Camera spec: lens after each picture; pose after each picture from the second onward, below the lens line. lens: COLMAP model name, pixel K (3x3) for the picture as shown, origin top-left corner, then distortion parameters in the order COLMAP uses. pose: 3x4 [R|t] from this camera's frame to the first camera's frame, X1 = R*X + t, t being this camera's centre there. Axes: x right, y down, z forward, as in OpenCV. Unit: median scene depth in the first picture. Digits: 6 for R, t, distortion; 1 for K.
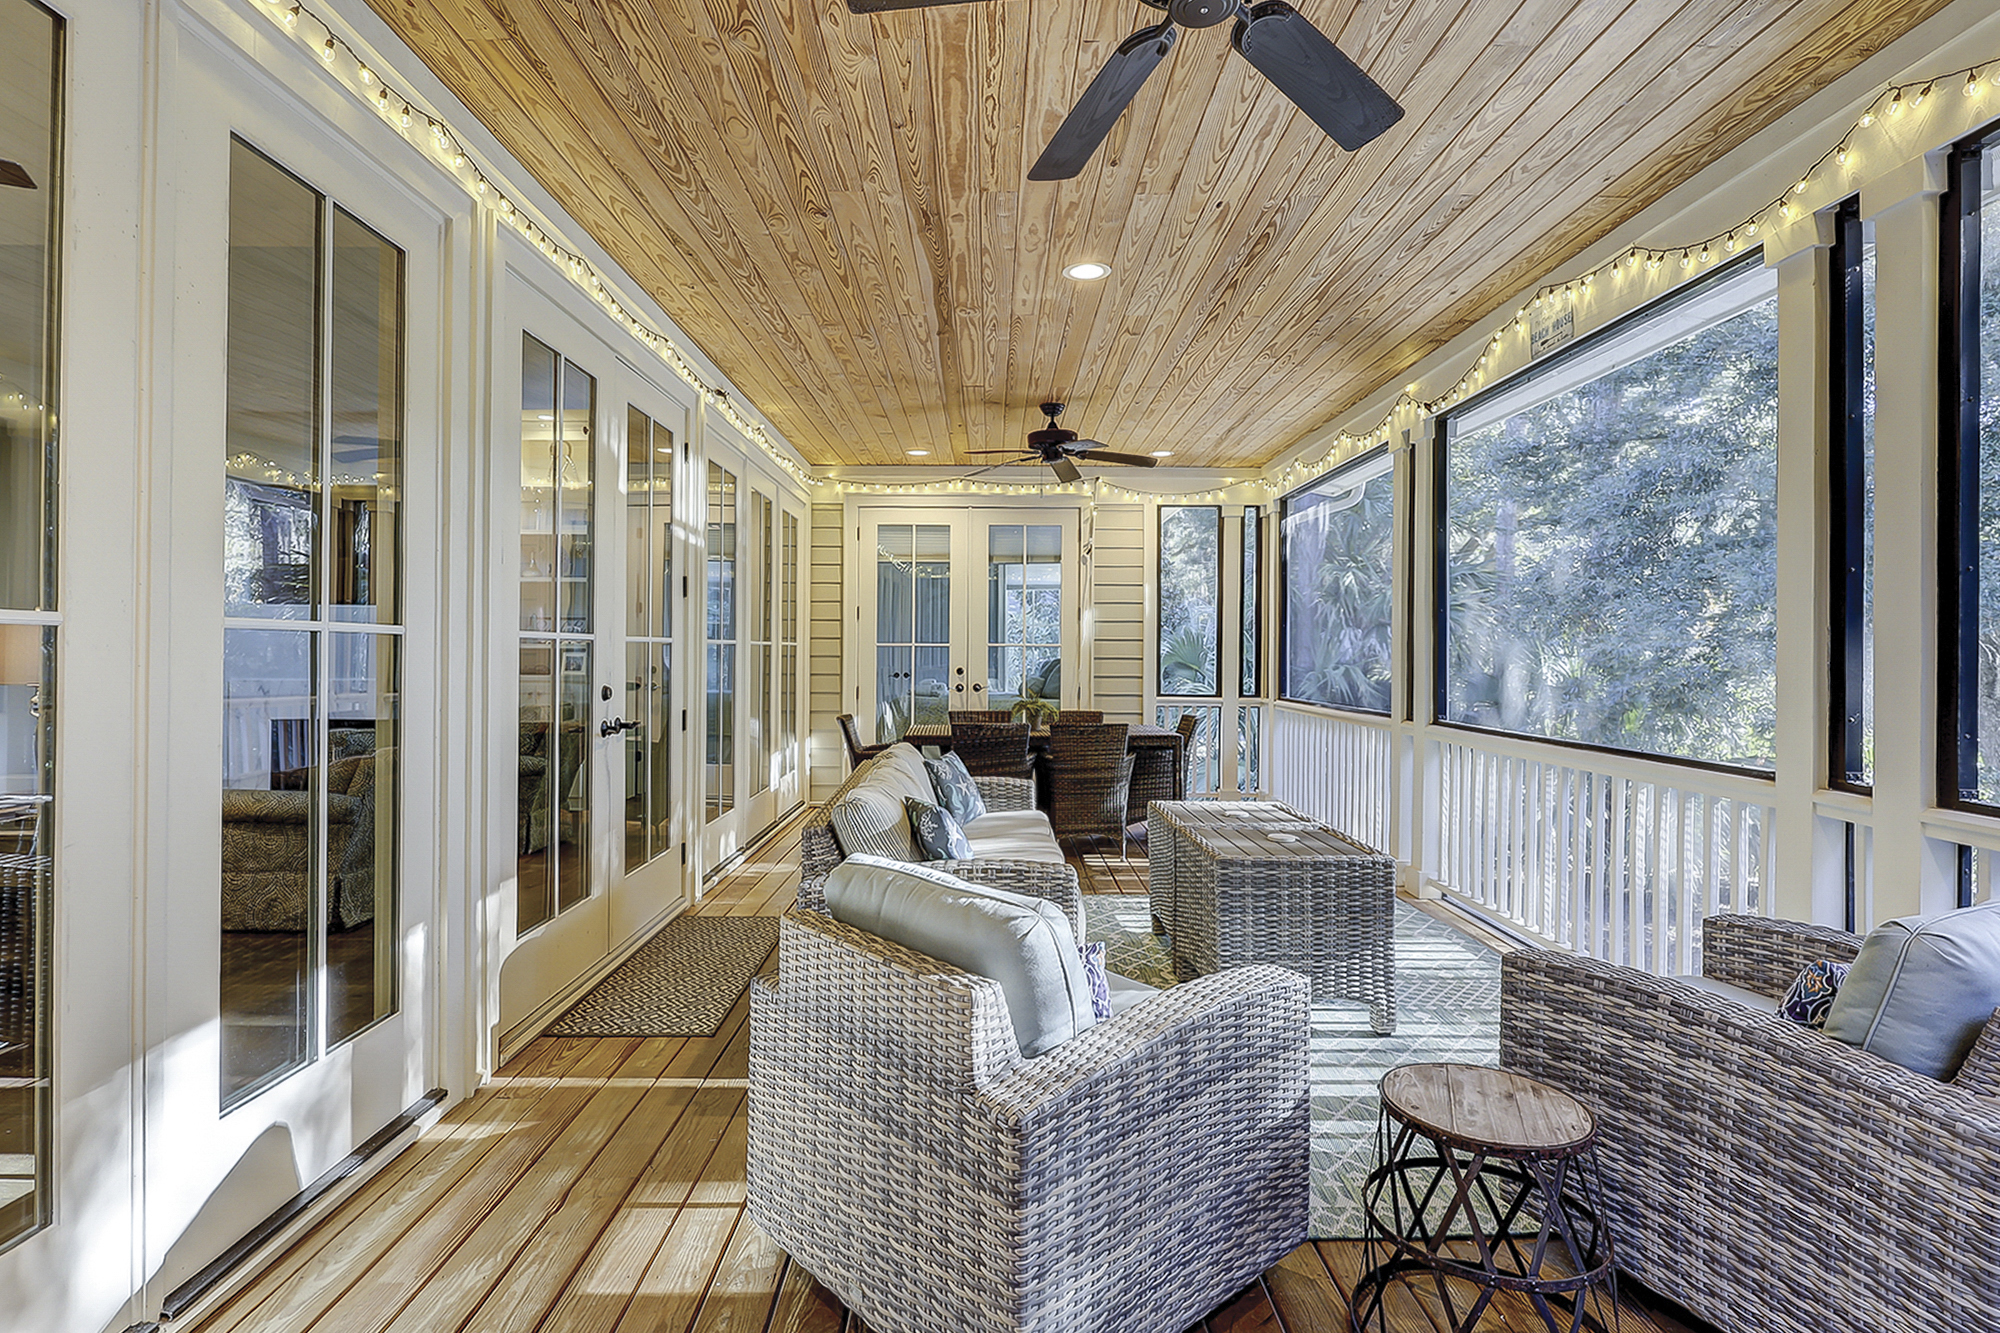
lens RADIAL K [[978.6, 0, 992.1], [0, 978.6, 648.7], [0, 0, 1]] dist [-0.005623, -0.001876]
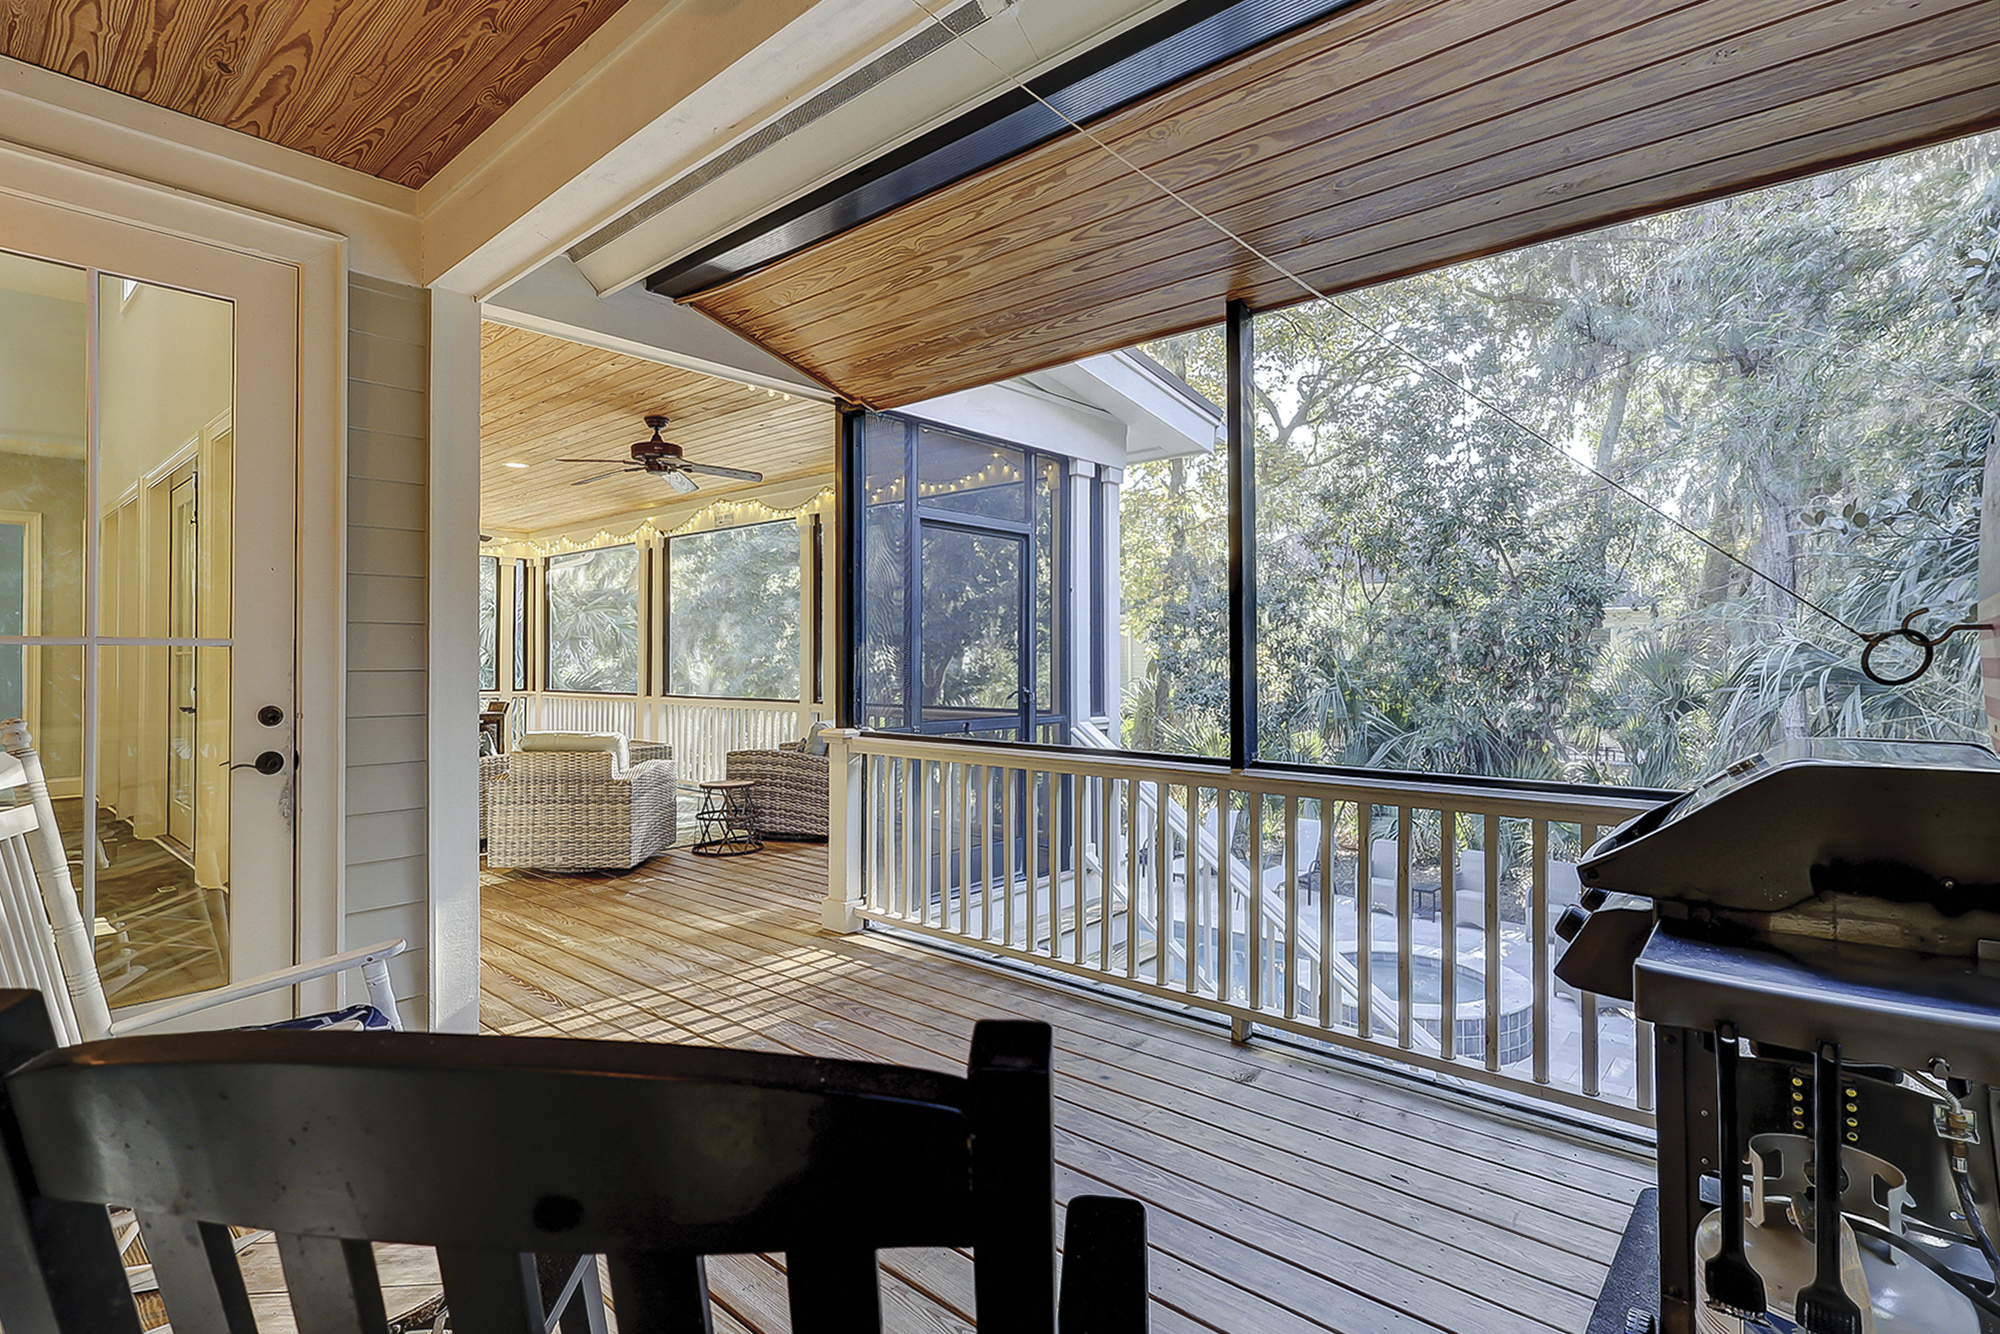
lens RADIAL K [[978.6, 0, 1006.1], [0, 978.6, 658.0], [0, 0, 1]] dist [-0.005623, -0.001876]
pose [[0.658625, -0.006226, 0.752446, -0.650401], [0.004441, 0.999981, 0.004388, -0.004938], [-0.752458, 0.000451, 0.658640, -0.912870]]
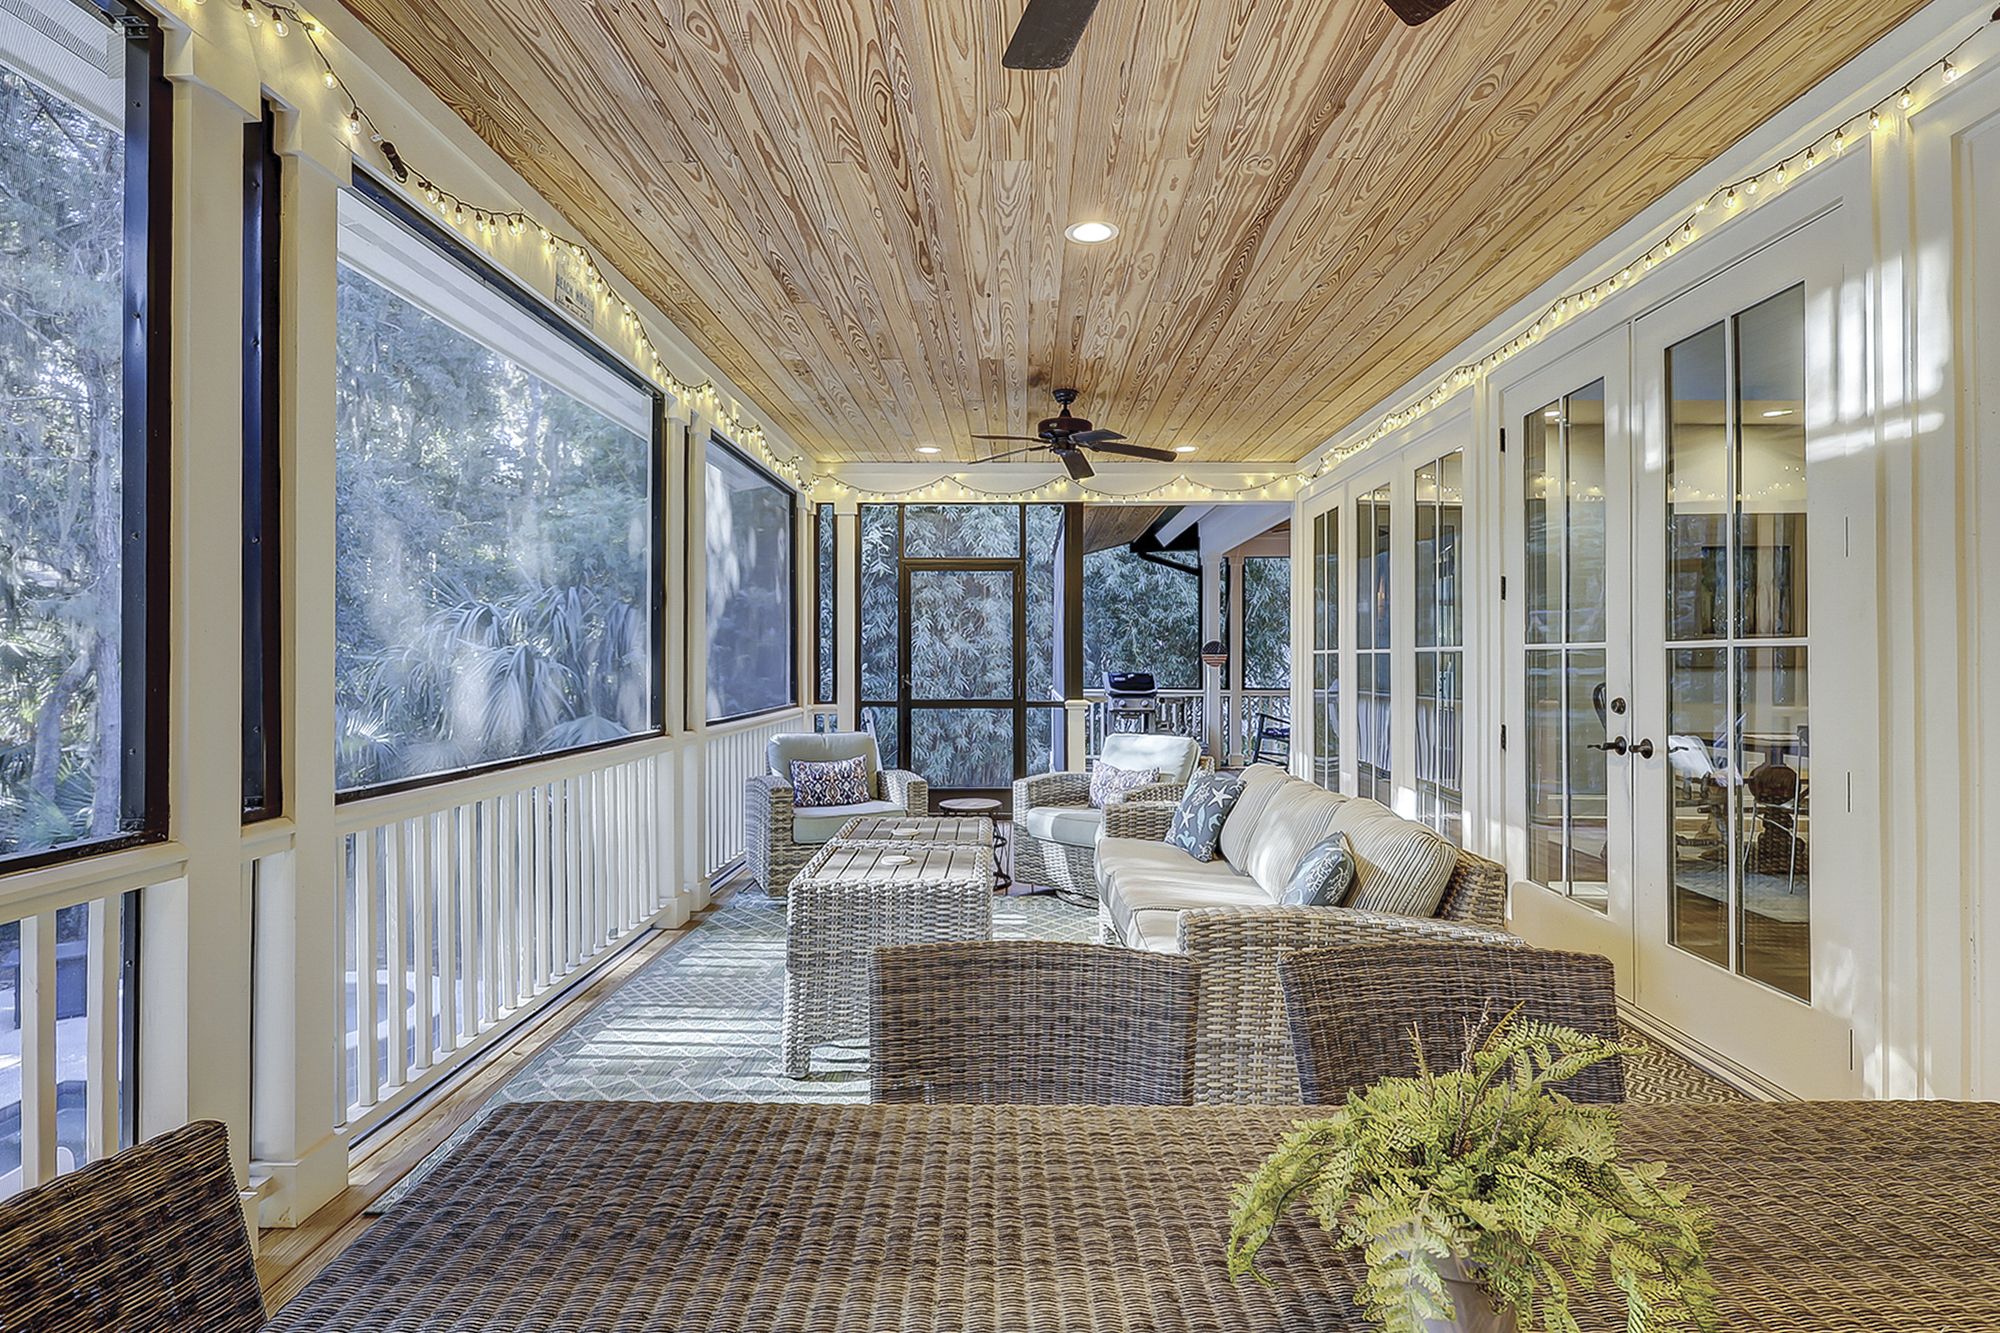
lens RADIAL K [[978.6, 0, 986.8], [0, 978.6, 652.5], [0, 0, 1]] dist [-0.005623, -0.001876]
pose [[-0.999343, -0.006236, 0.035698, 0.149088], [-0.006593, 0.999929, -0.009887, 0.008994], [-0.035634, -0.010116, -0.999314, 1.773483]]
